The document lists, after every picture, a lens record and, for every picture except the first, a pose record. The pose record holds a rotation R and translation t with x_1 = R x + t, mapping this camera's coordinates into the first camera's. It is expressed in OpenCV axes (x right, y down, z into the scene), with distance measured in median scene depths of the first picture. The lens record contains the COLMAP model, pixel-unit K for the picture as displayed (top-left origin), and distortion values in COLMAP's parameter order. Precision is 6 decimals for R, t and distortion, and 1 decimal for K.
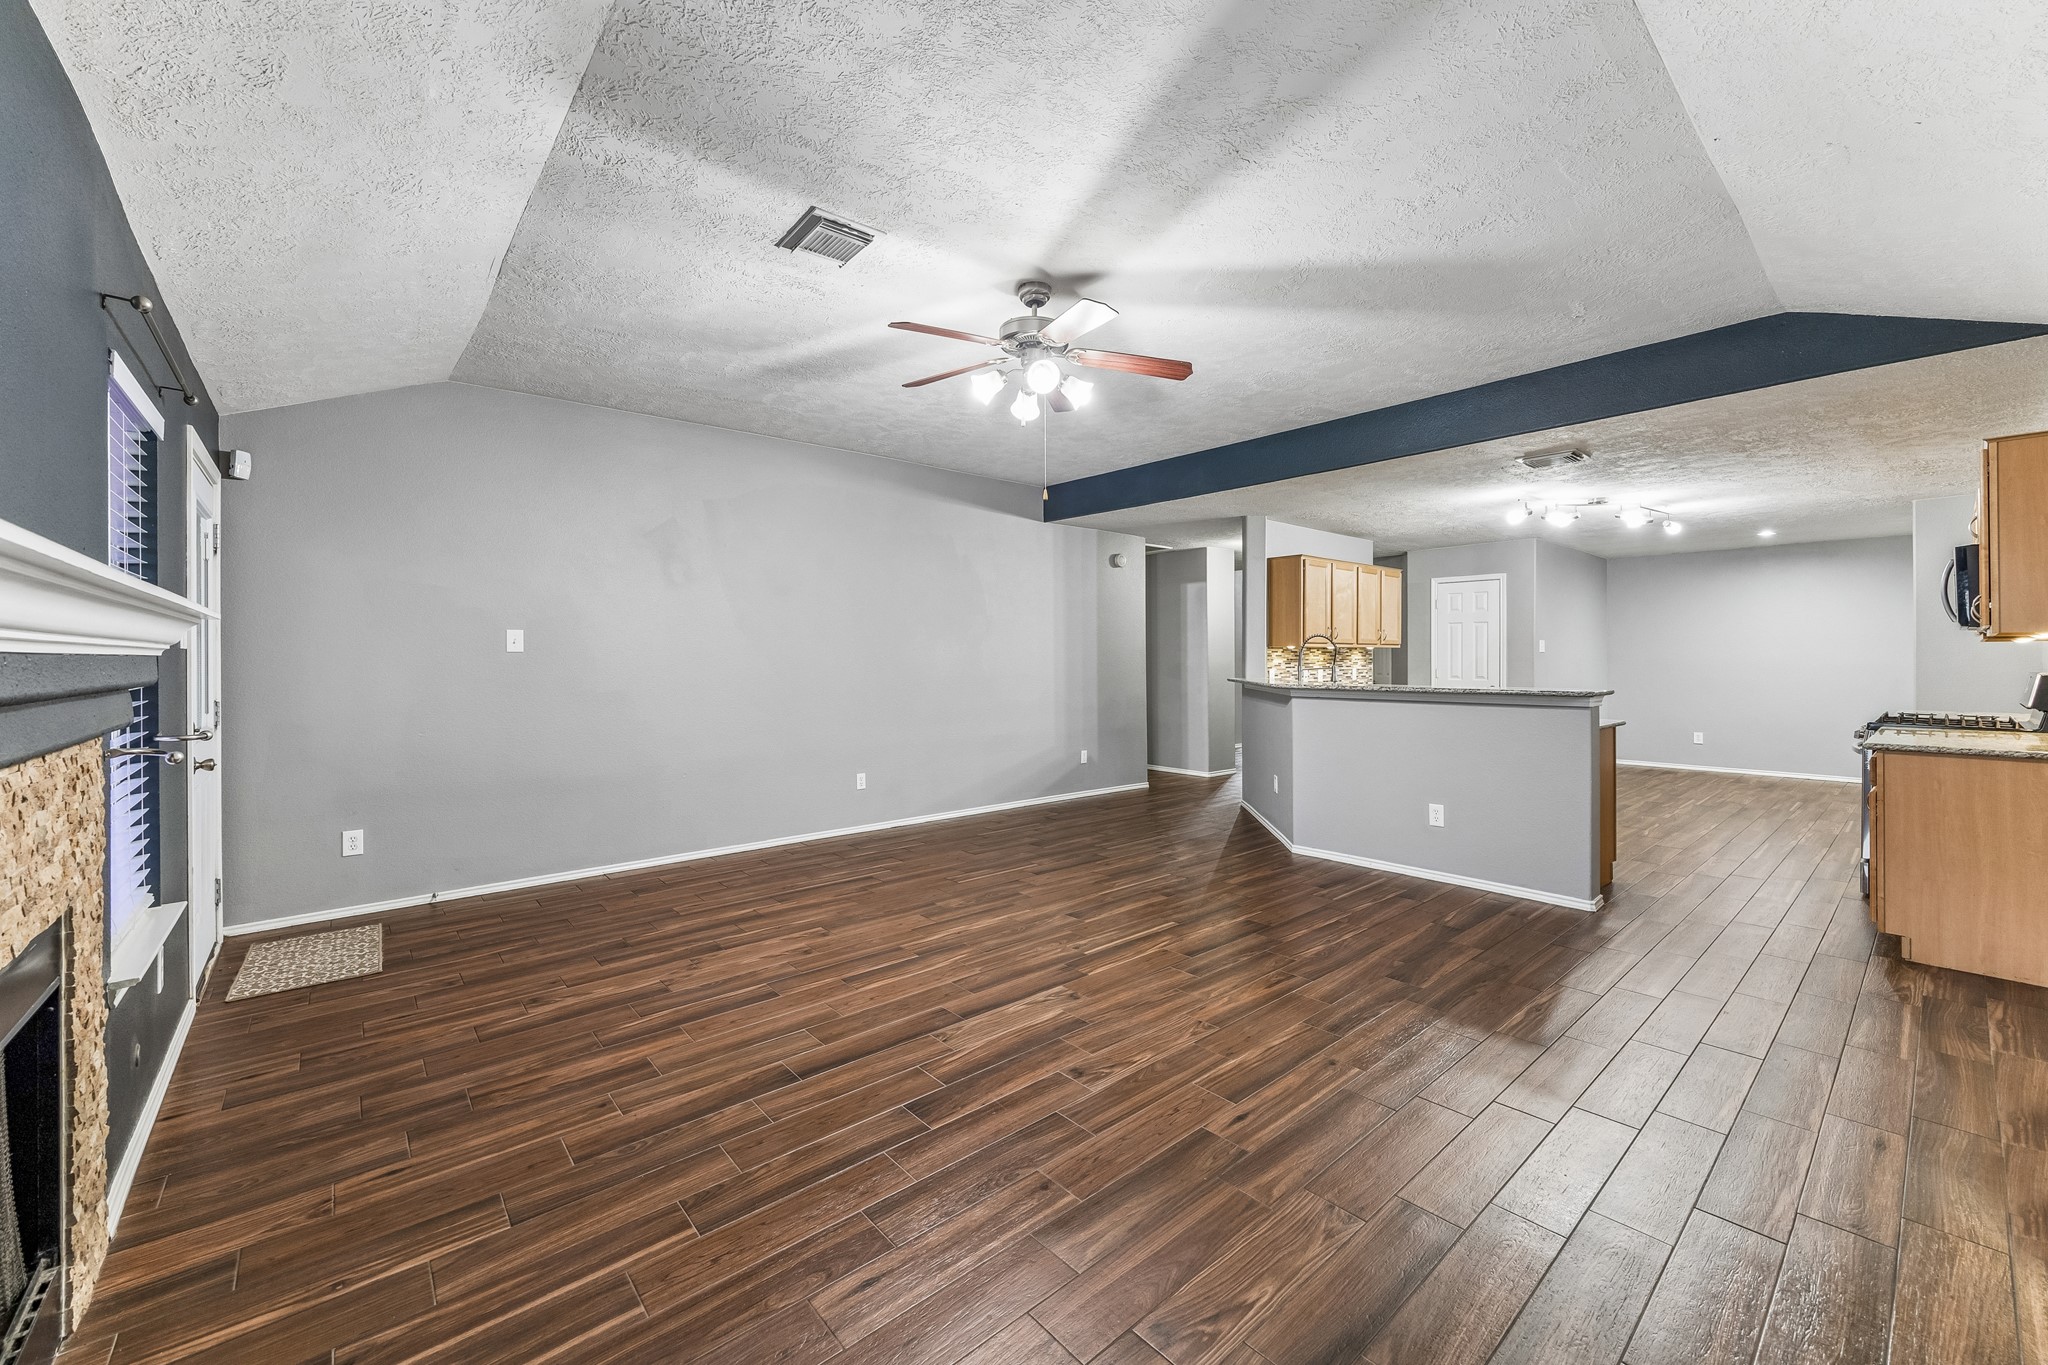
lens RADIAL K [[797.7, 0, 1022.7], [0, 797.7, 663.4], [0, 0, 1]] dist [-0.004619, 0.000406]
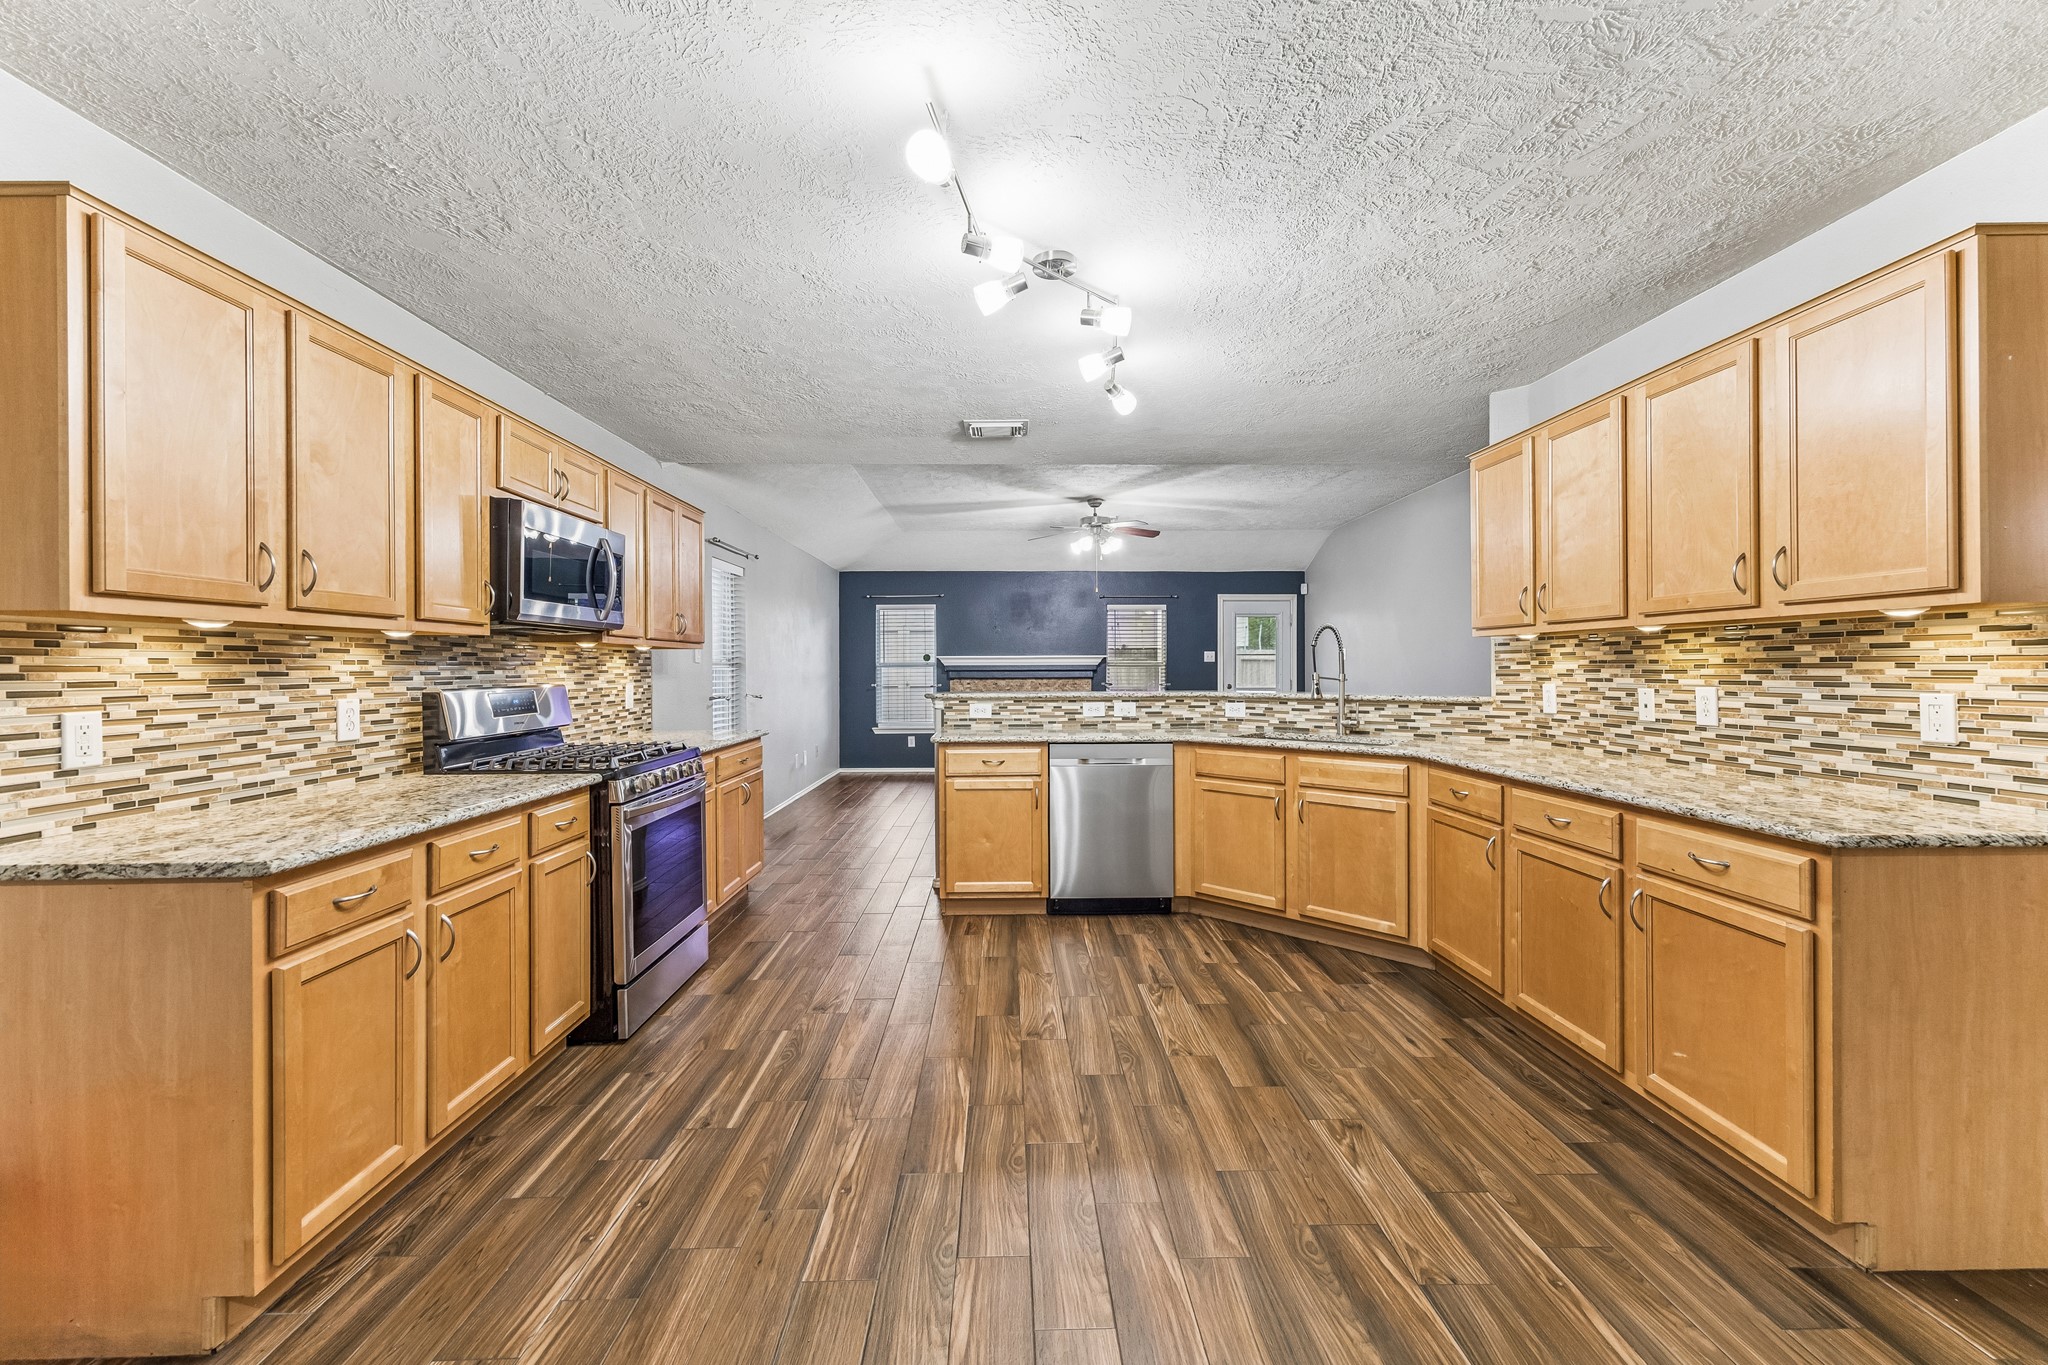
lens RADIAL K [[833.5, 0, 1021.0], [0, 833.5, 676.3], [0, 0, 1]] dist [0.003304, 0.000245]
pose [[-0.636208, 0.014380, -0.771384, 1.900818], [0.003477, 0.999870, 0.015772, -0.011464], [0.771510, 0.007352, -0.636175, 2.260166]]
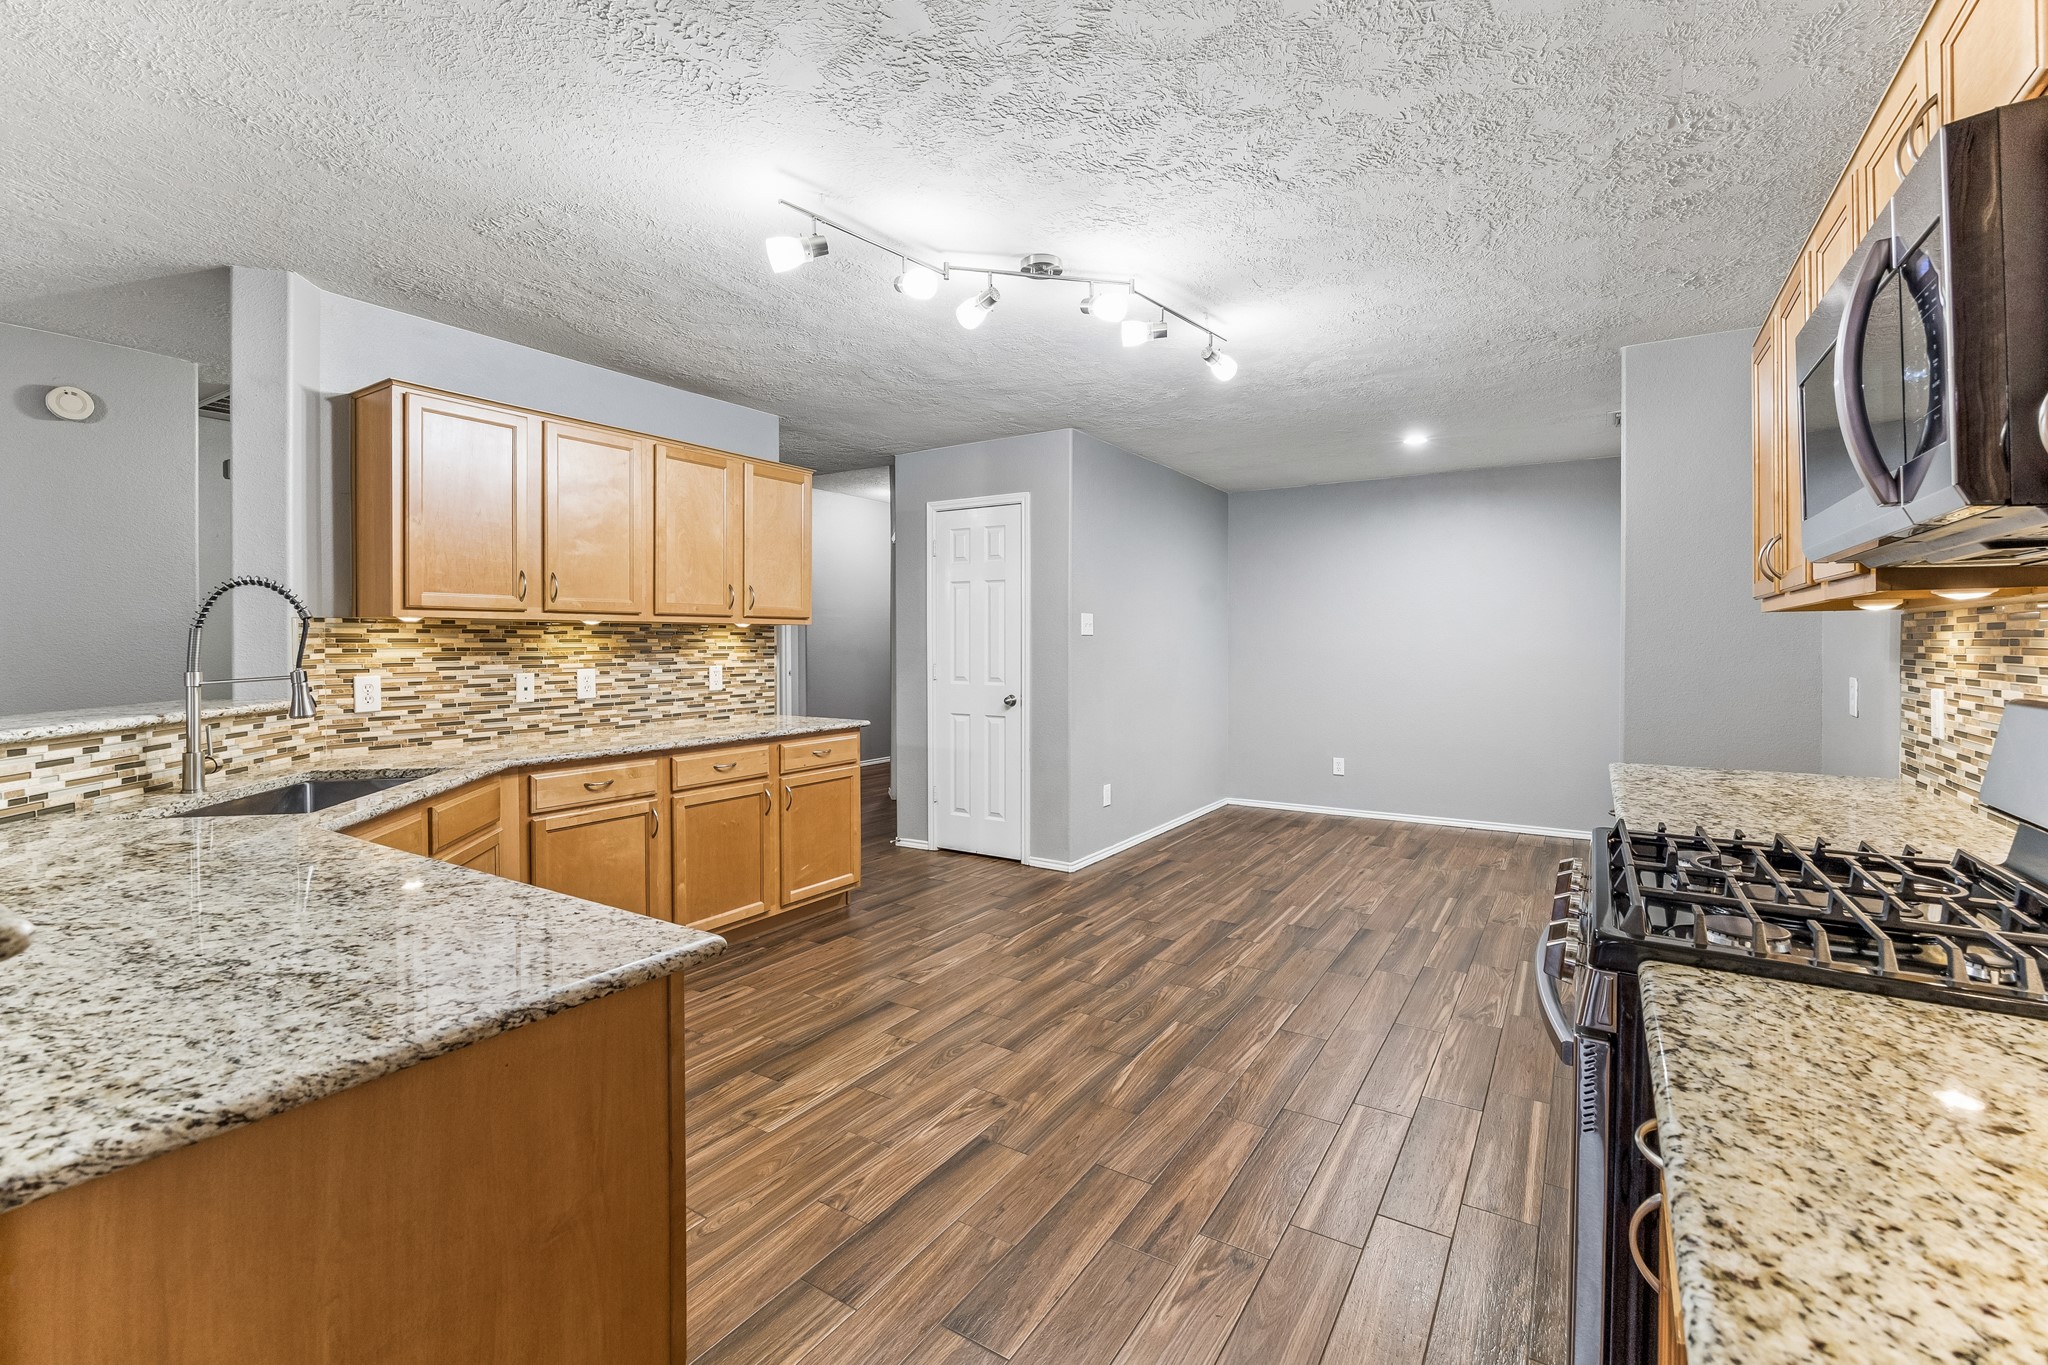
lens RADIAL K [[888.1, 0, 1020.5], [0, 888.1, 653.2], [0, 0, 1]] dist [-0.006748, -0.000437]
pose [[0.958676, -0.001990, 0.284494, 1.050479], [0.000473, 0.999985, 0.005399, -0.011551], [-0.284500, -0.005041, 0.958663, 1.020997]]
